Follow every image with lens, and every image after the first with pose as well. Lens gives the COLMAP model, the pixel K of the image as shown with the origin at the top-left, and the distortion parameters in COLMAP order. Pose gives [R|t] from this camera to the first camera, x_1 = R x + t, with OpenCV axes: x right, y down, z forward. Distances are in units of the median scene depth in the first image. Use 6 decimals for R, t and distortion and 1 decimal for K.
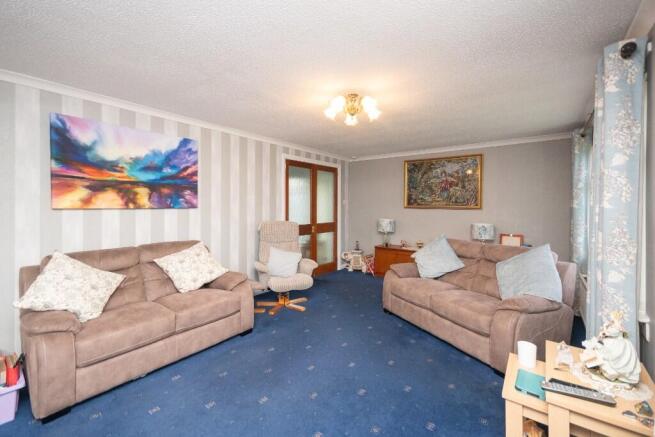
lens RADIAL K [[281.3, 0, 329.8], [0, 281.3, 208.9], [0, 0, 1]] dist [0.002212, 0.000221]
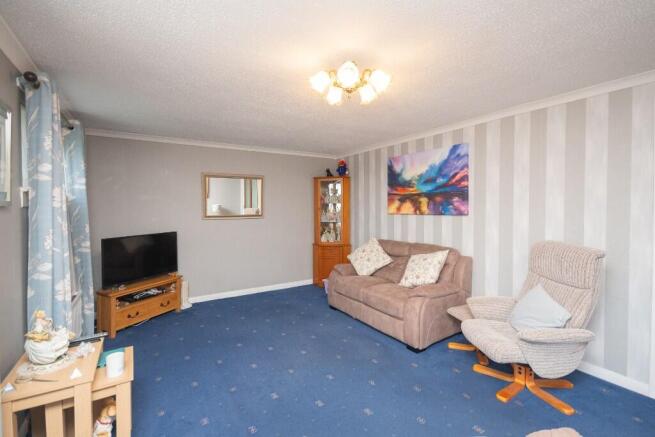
lens RADIAL K [[301.1, 0, 327.5], [0, 301.1, 218.5], [0, 0, 1]] dist [-0.000184, 0.000017]
pose [[-0.365260, 0.035877, -0.930214, 0.664873], [-0.005452, 0.999157, 0.040677, -0.032302], [0.930889, 0.019929, -0.364757, 0.996153]]
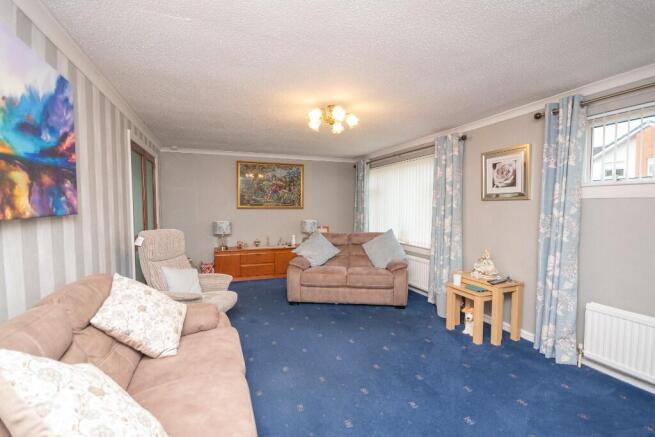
lens RADIAL K [[290.4, 0, 327.5], [0, 290.4, 218.5], [0, 0, 1]] dist [0.000126, -0.000310]
pose [[0.515893, -0.041281, 0.855658, -0.736751], [0.007172, 0.999011, 0.043873, -0.016785], [-0.856623, -0.016497, 0.515679, 0.333516]]
